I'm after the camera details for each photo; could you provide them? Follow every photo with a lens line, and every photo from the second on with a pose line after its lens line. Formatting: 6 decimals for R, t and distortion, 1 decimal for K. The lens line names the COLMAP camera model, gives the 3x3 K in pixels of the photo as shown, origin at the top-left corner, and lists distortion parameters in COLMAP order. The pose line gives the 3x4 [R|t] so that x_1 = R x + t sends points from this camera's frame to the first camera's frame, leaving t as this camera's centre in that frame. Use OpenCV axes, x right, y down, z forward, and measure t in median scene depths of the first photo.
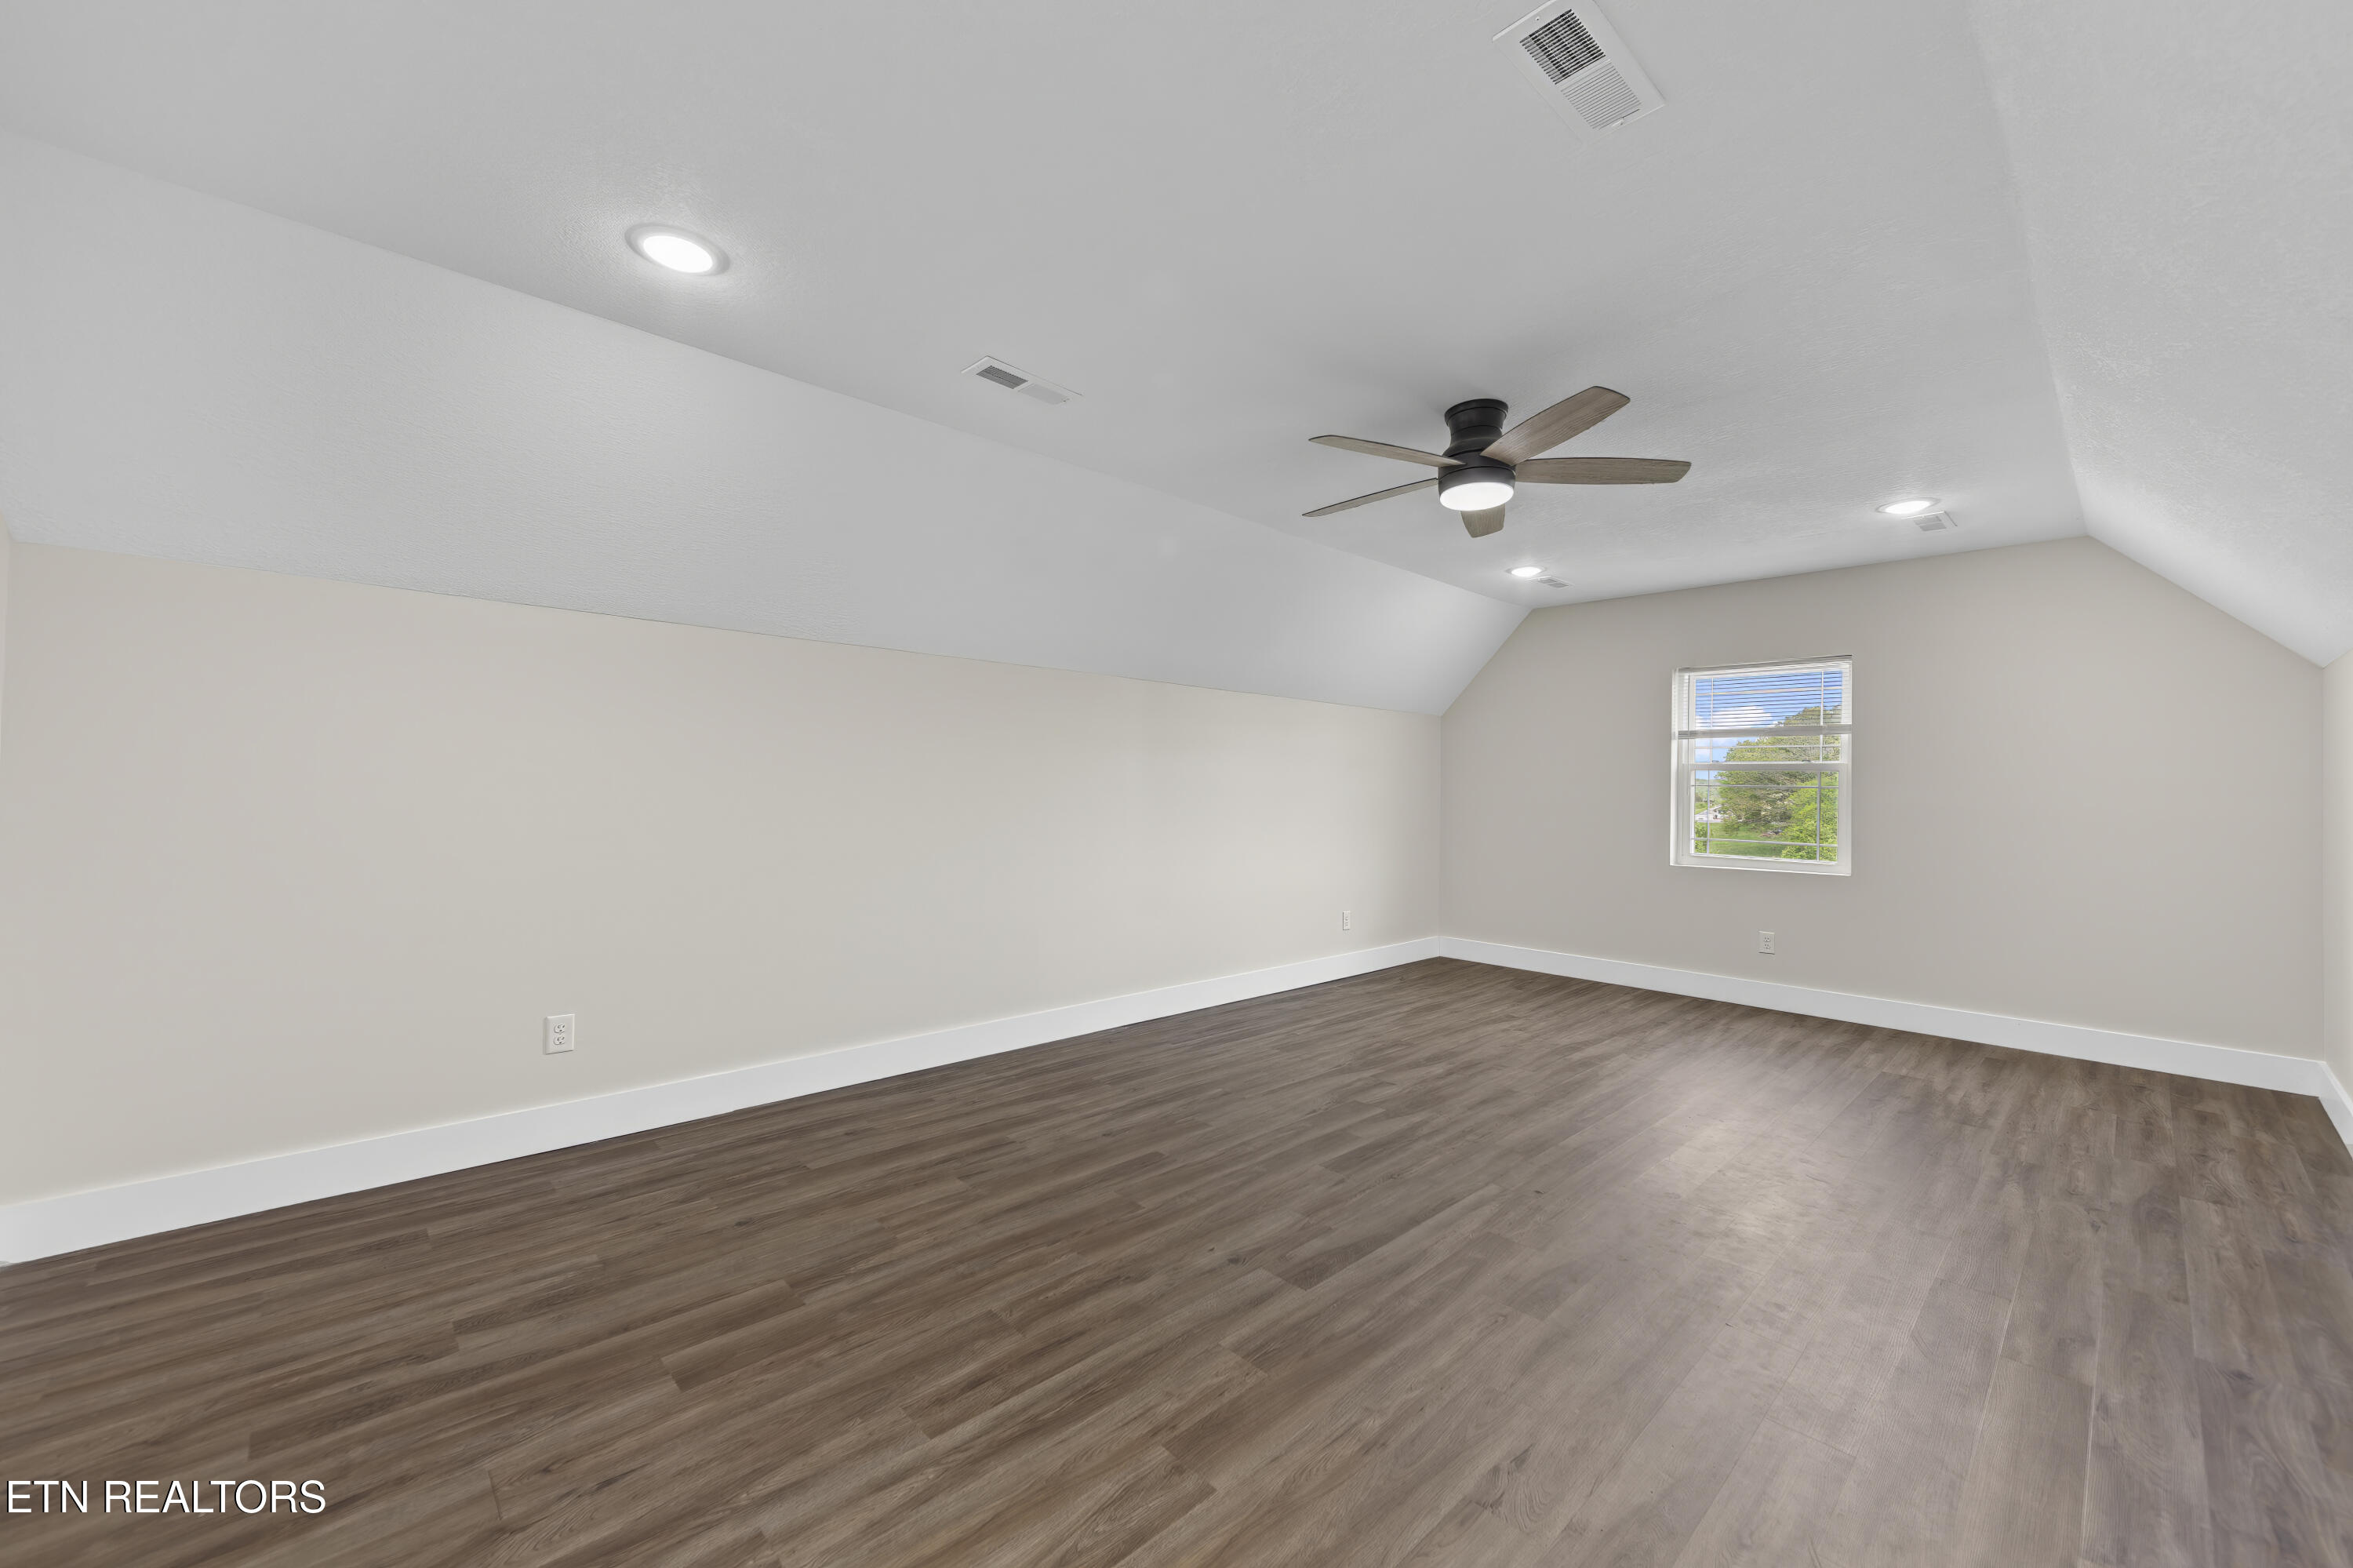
lens RADIAL K [[931.4, 0, 1170.8], [0, 931.4, 774.7], [0, 0, 1]] dist [-0.001169, -0.000639]
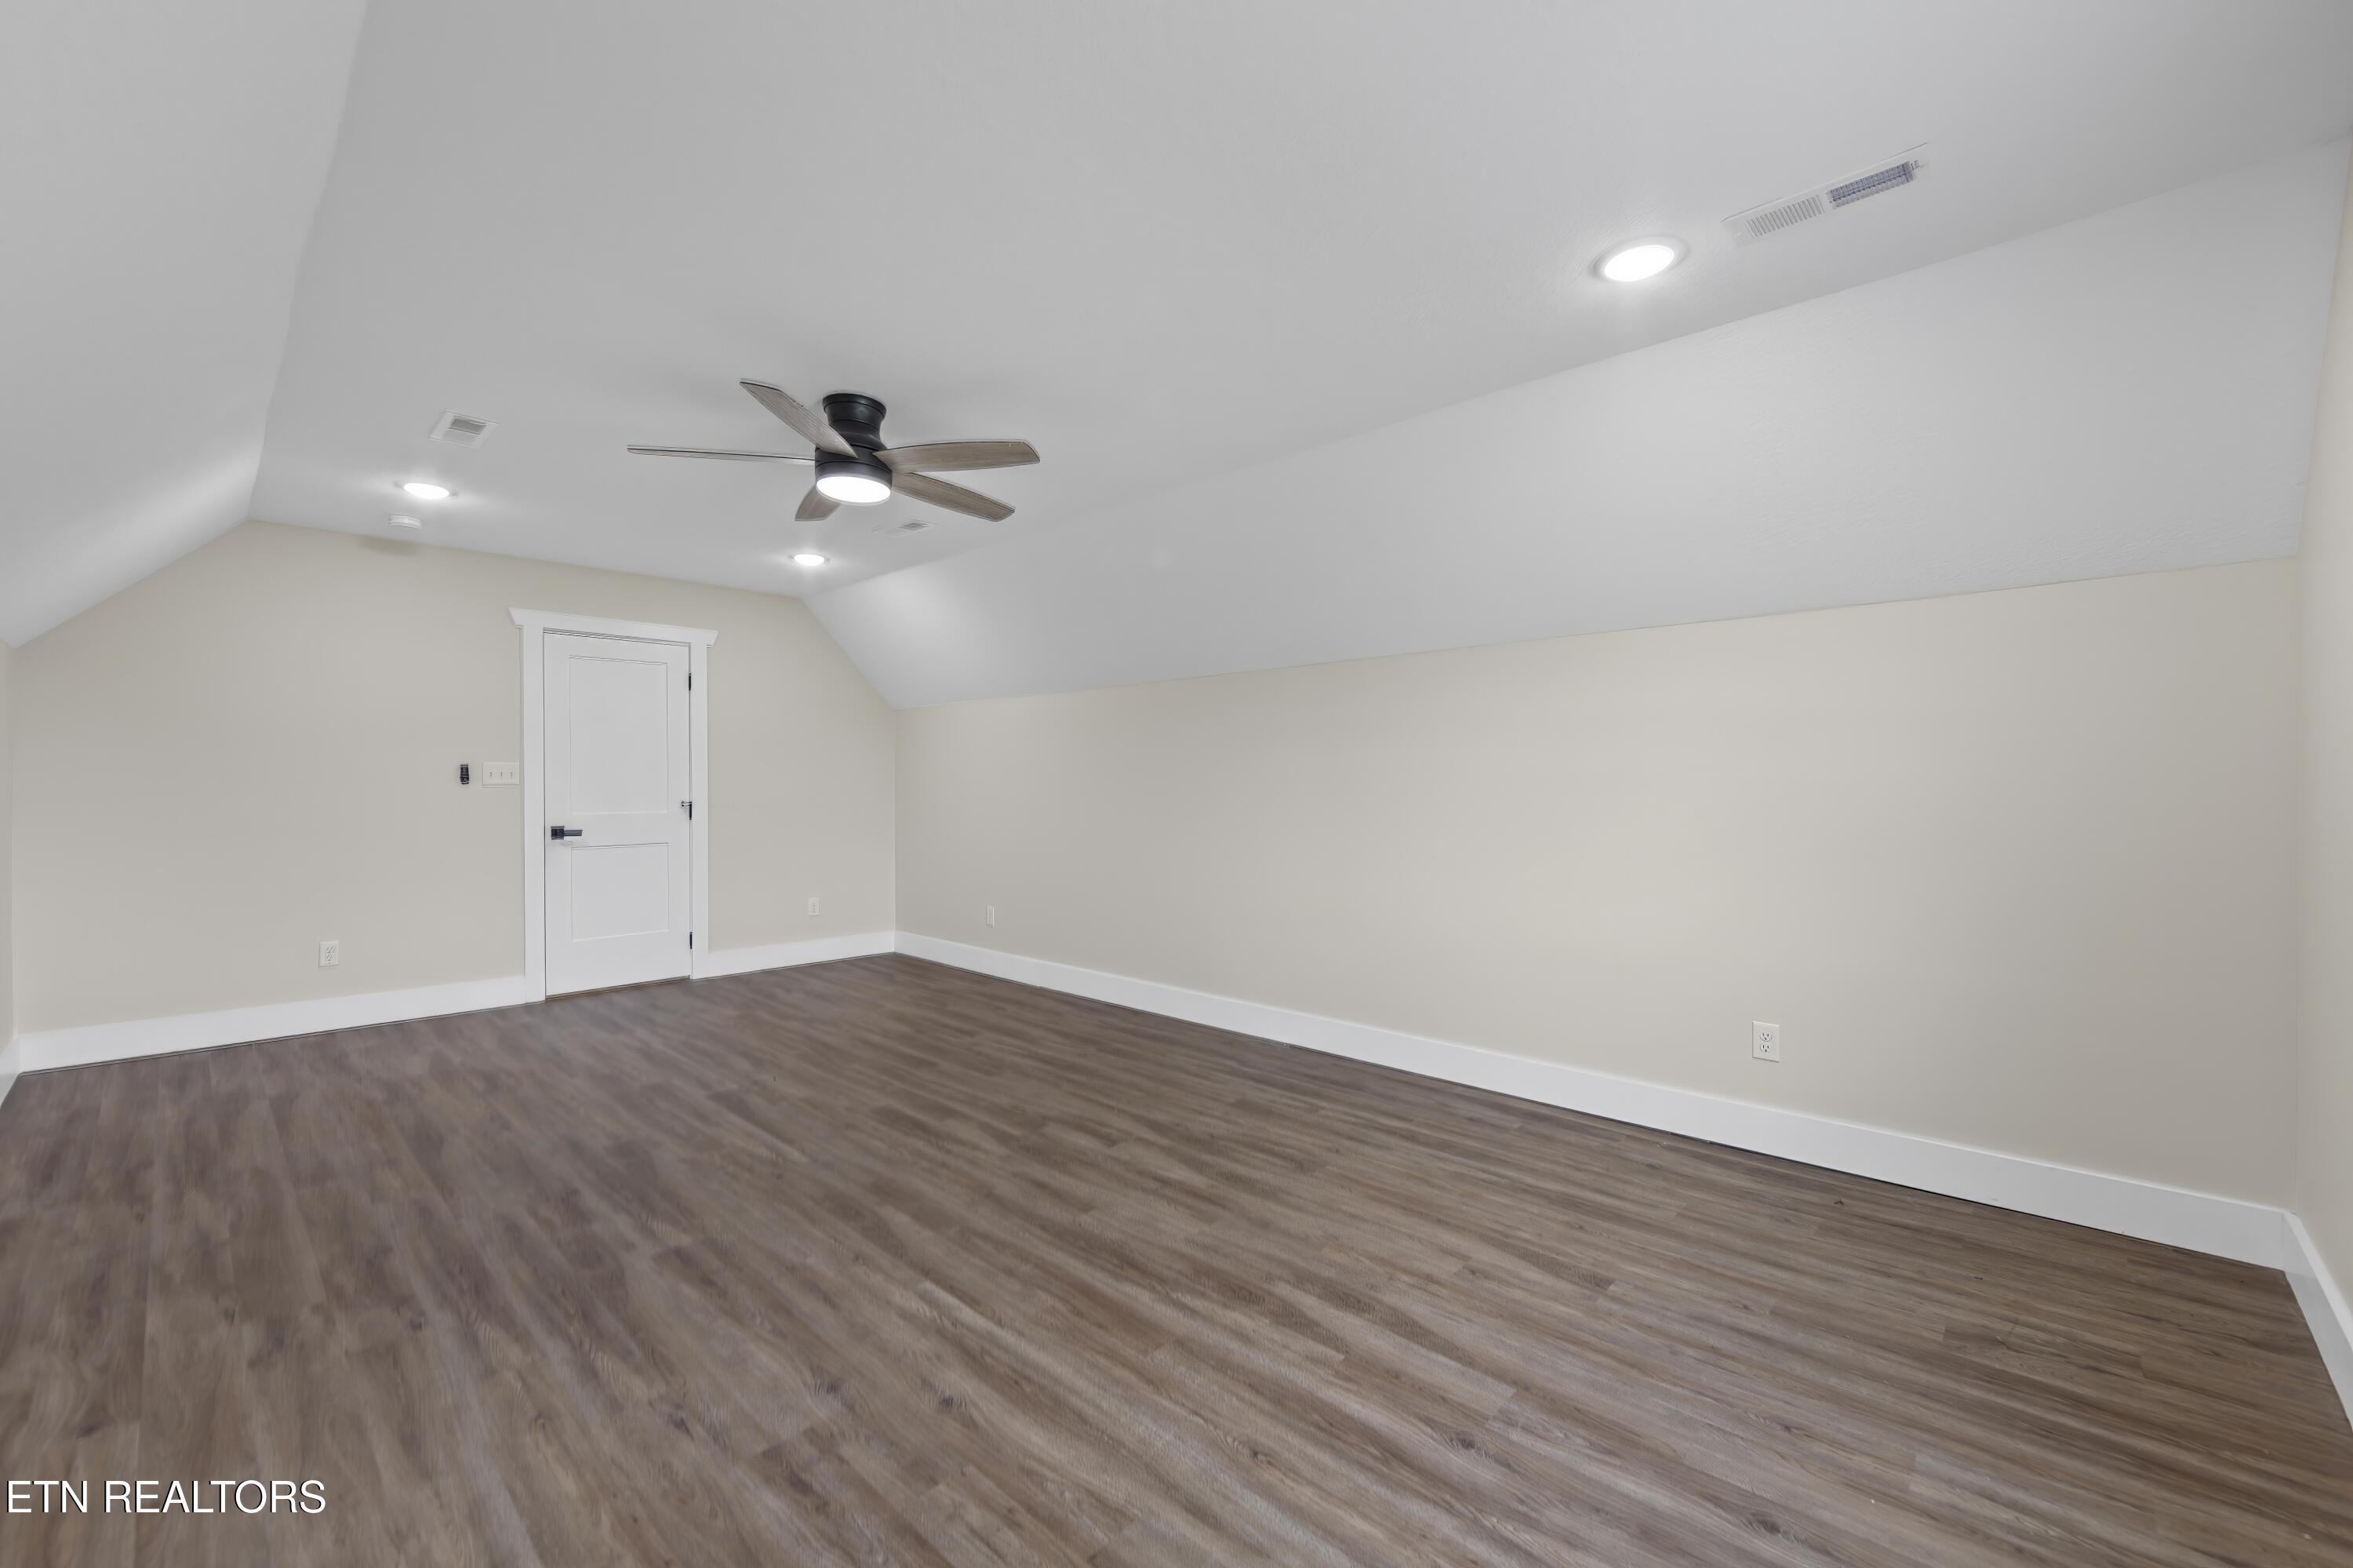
lens RADIAL K [[931.4, 0, 1170.8], [0, 931.4, 774.7], [0, 0, 1]] dist [-0.001169, -0.000639]
pose [[0.051444, -0.029294, -0.998246, 1.134358], [0.018881, 0.999420, -0.028355, 0.030168], [0.998497, -0.017389, 0.051967, 1.074172]]
